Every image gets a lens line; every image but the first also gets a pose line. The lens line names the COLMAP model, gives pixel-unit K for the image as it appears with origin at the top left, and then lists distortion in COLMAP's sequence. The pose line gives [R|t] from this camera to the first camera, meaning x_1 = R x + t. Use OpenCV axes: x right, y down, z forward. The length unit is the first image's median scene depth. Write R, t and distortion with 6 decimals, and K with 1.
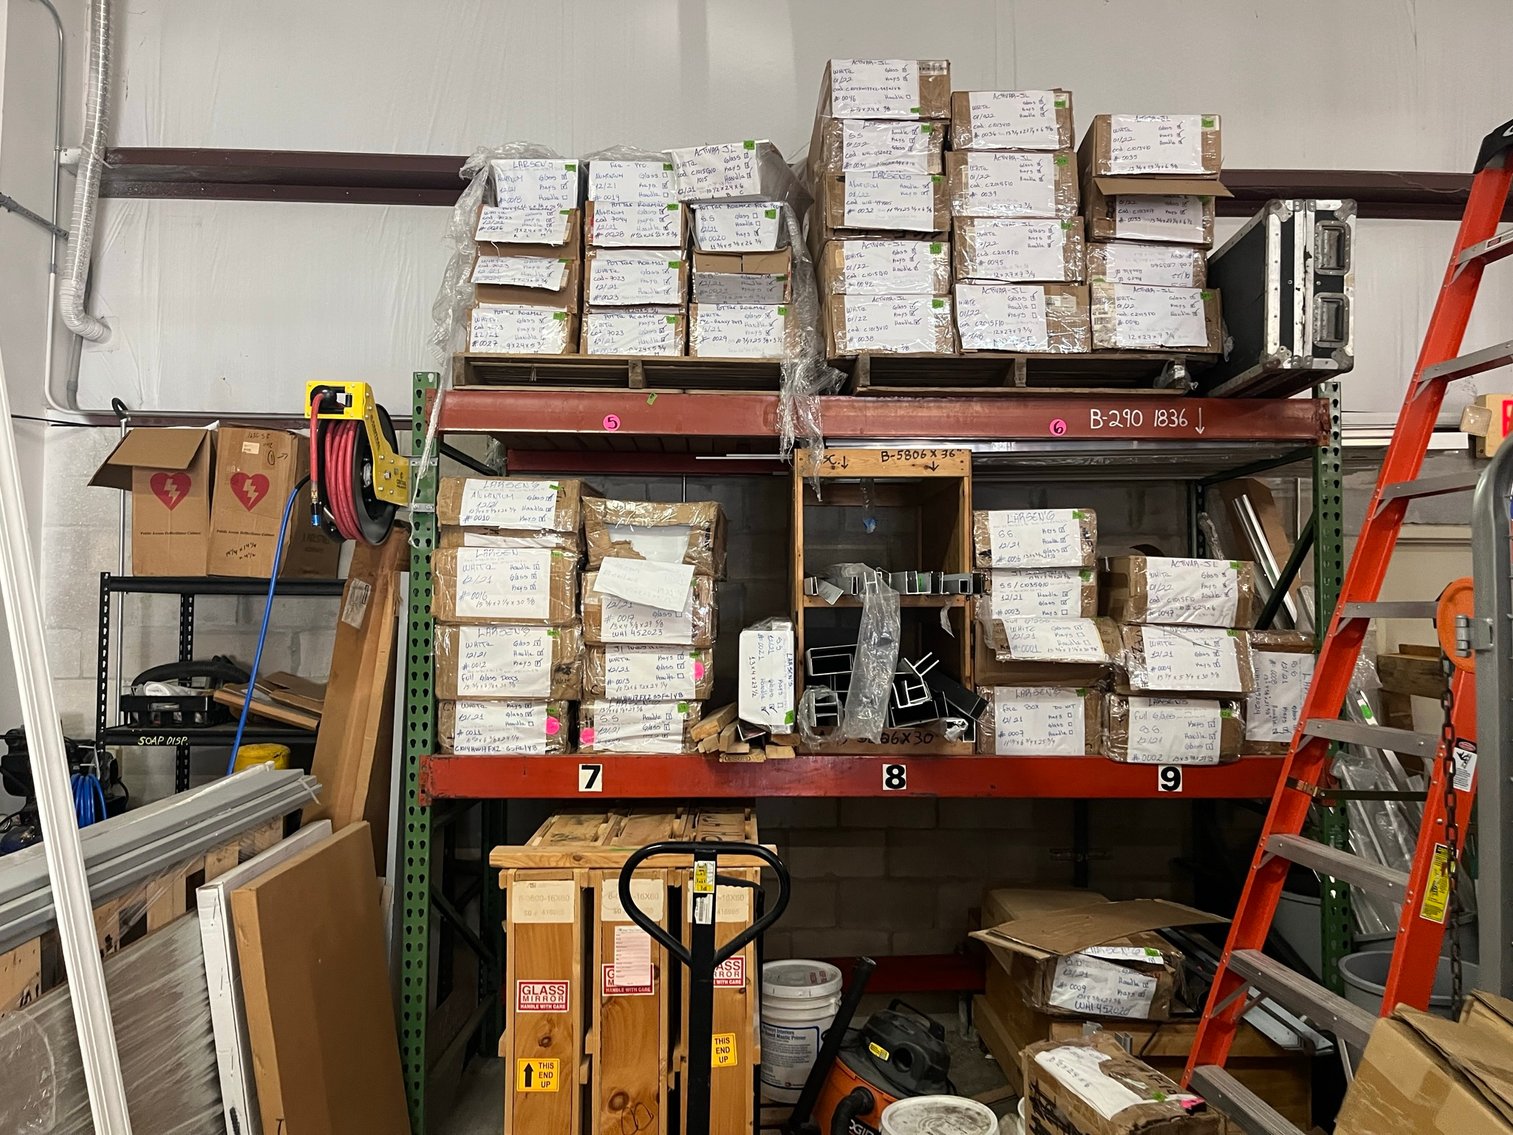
lens RADIAL K [[1208.5, 0, 756.5], [0, 1208.5, 567.5], [0, 0, 1]] dist [0.101526, -0.189129]
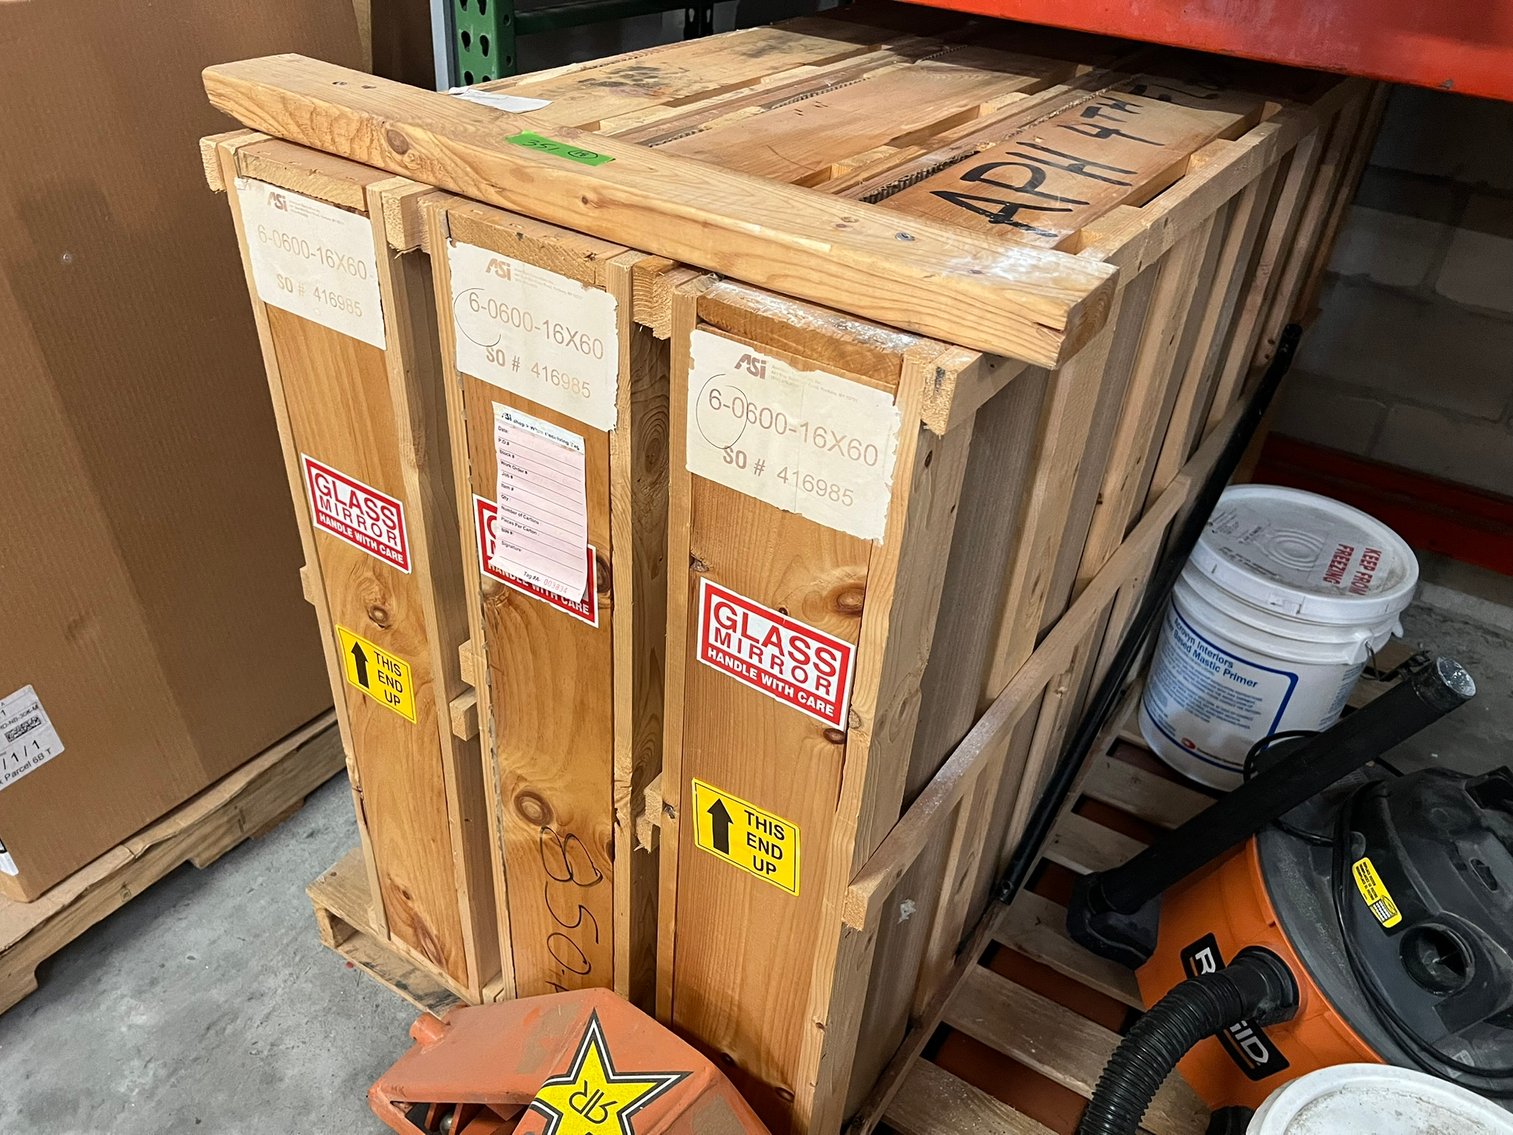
lens RADIAL K [[1147.8, 0, 756.5], [0, 1147.8, 567.5], [0, 0, 1]] dist [0.026893, -0.001764]
pose [[0.819404, 0.365015, -0.441975, 0.077020], [-0.048767, 0.812639, 0.580724, 0.158674], [0.571139, -0.454293, 0.683680, 0.818521]]
